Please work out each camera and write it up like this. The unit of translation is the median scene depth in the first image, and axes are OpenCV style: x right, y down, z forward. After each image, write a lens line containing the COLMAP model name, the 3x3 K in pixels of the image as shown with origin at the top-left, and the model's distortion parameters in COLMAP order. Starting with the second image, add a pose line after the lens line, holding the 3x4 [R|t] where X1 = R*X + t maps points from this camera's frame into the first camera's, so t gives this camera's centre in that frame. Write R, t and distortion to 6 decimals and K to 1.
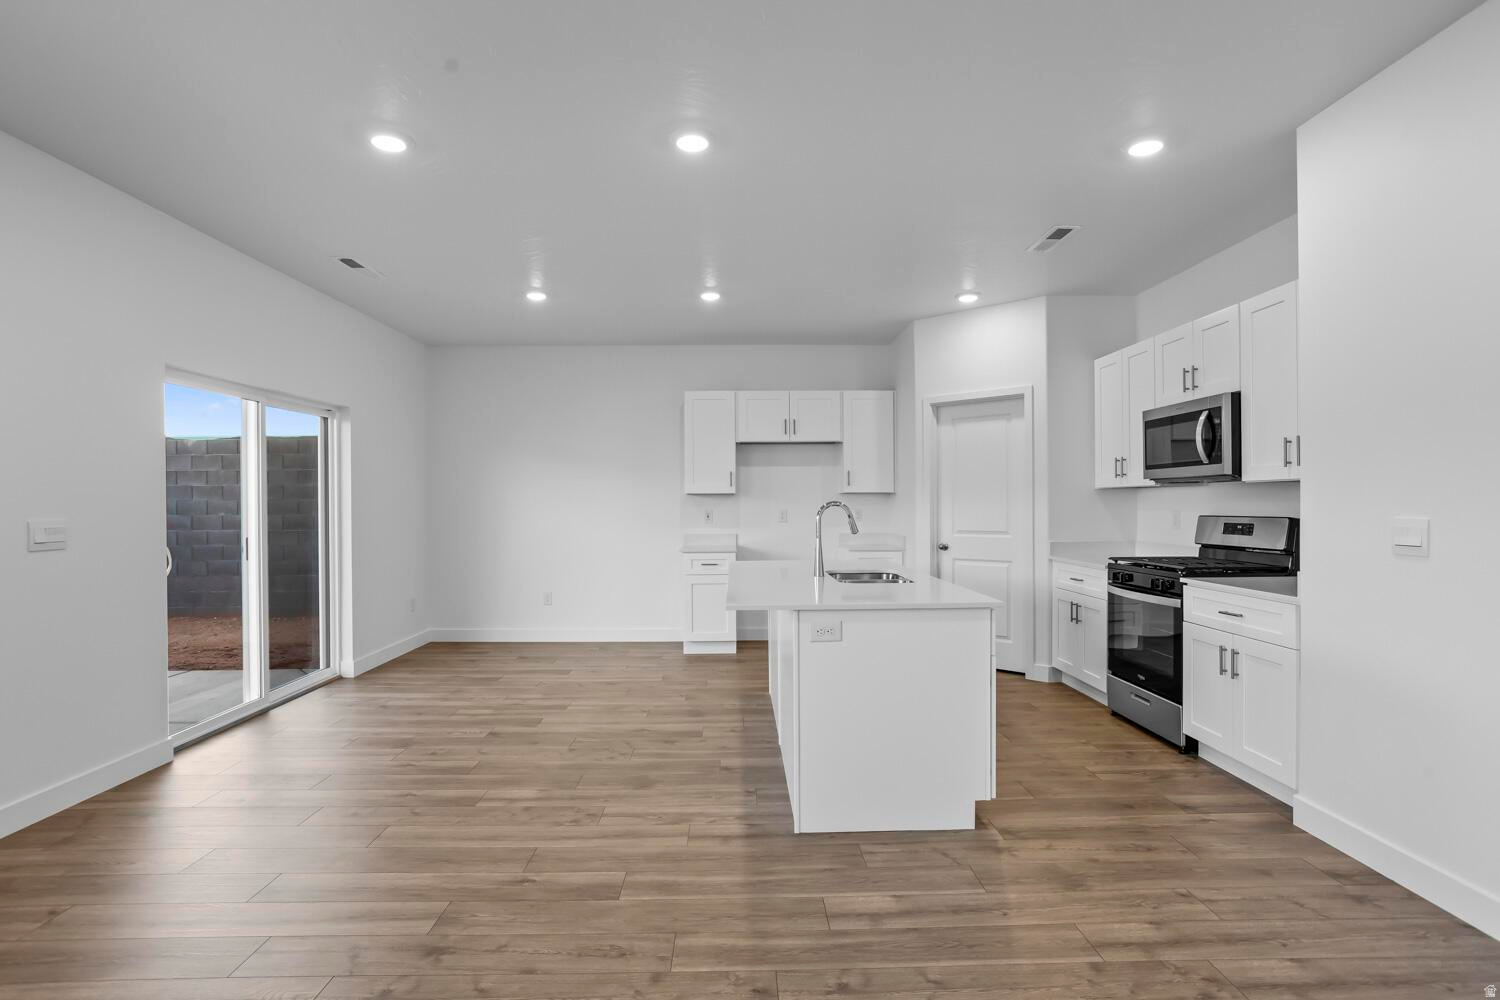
lens RADIAL K [[753.9, 0, 750.0], [0, 753.9, 500.0], [0, 0, 1]] dist [-0.060448, 0.038518]
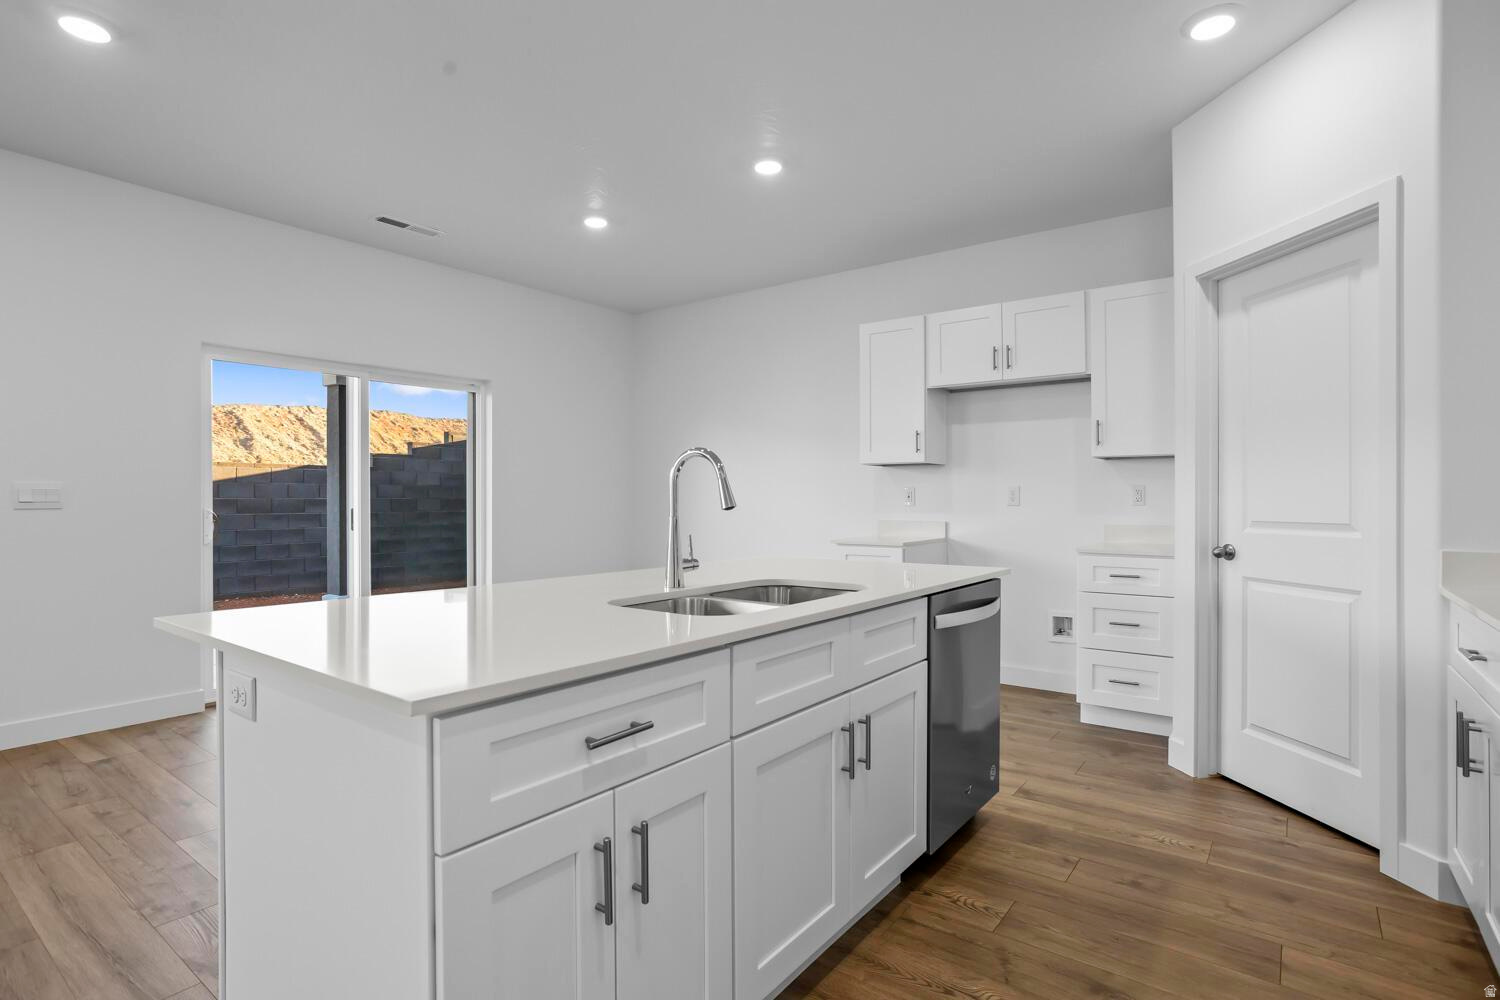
lens RADIAL K [[753.9, 0, 750.0], [0, 753.9, 500.0], [0, 0, 1]] dist [-0.060448, 0.038518]
pose [[0.787674, 0.006081, -0.616062, 0.410001], [-0.001066, 0.999963, 0.008507, 0.029318], [0.616091, -0.006044, 0.787652, 0.529967]]
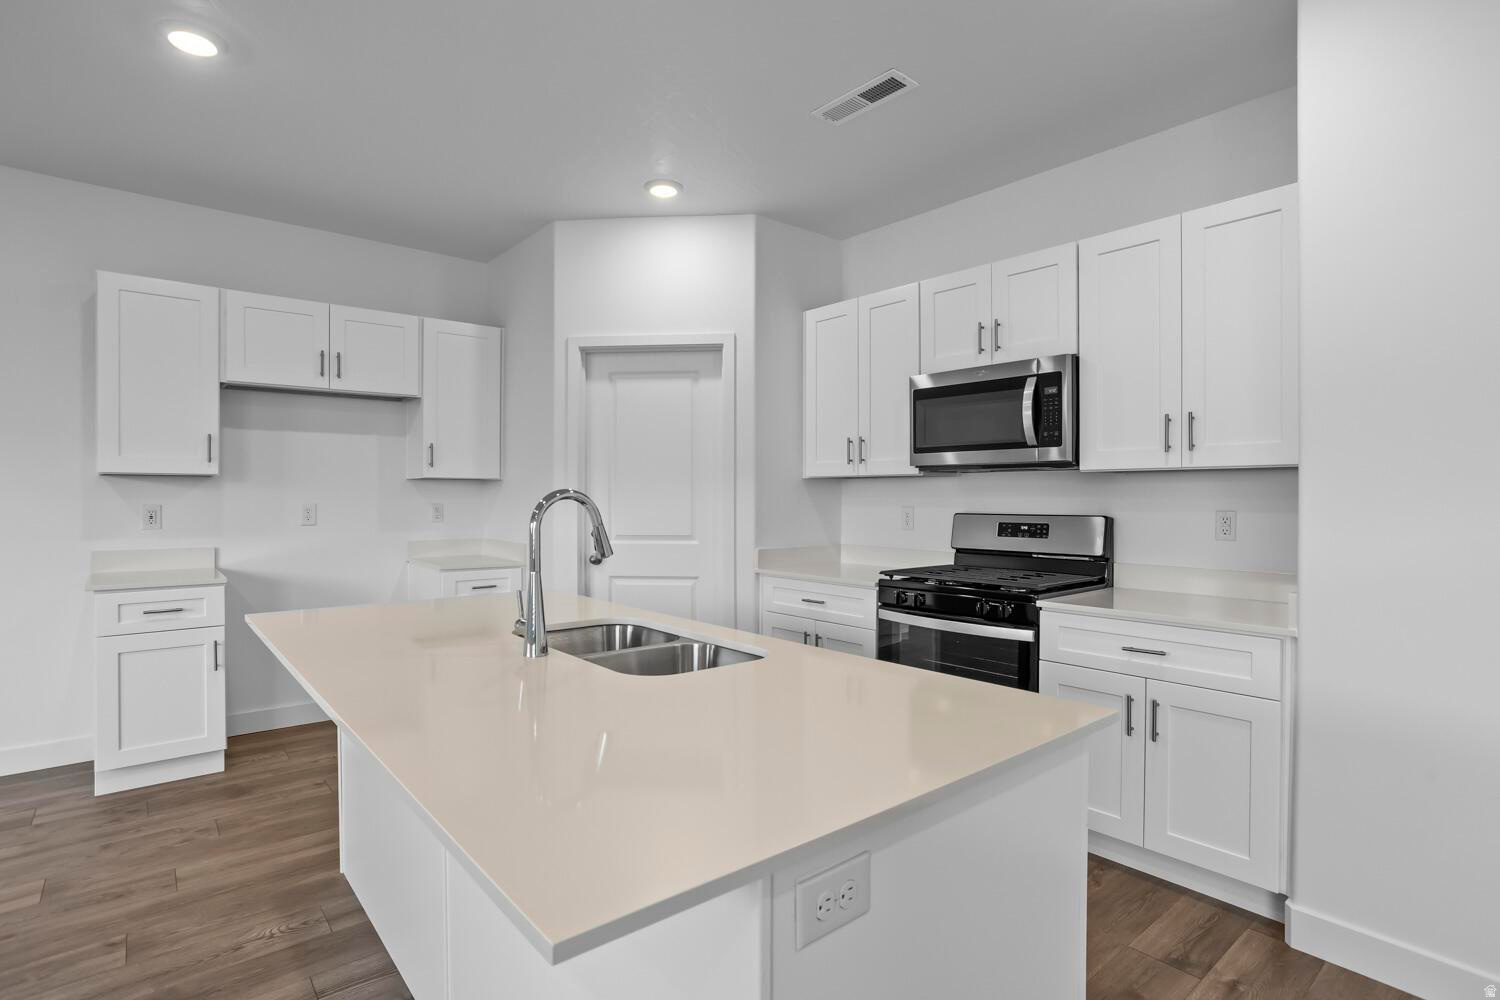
lens RADIAL K [[753.9, 0, 750.0], [0, 753.9, 500.0], [0, 0, 1]] dist [-0.060448, 0.038518]
pose [[0.780145, 0.004418, 0.625583, -0.078653], [-0.009598, 0.999942, 0.004907, 0.004646], [-0.625525, -0.009832, 0.780142, 0.498340]]
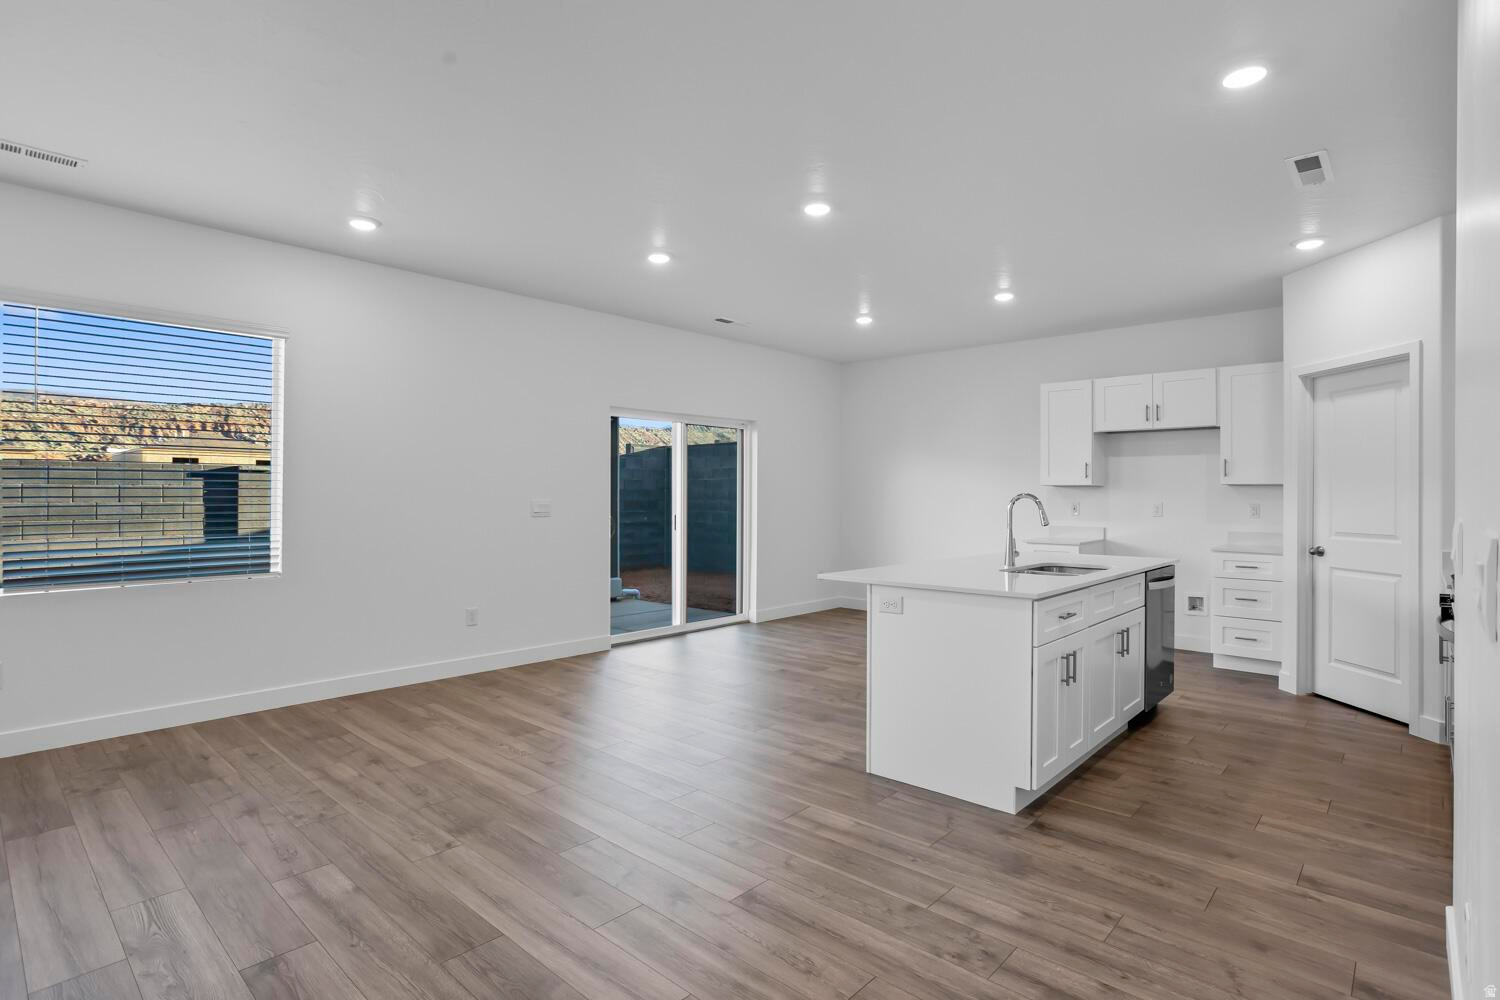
lens RADIAL K [[757.4, 0, 742.9], [0, 757.4, 492.3], [0, 0, 1]] dist [-0.058788, 0.034320]
pose [[0.720398, 0.006883, -0.693526, 0.476441], [-0.005364, 0.999976, 0.004352, -0.002277], [0.693540, 0.000585, 0.720418, 0.000059]]
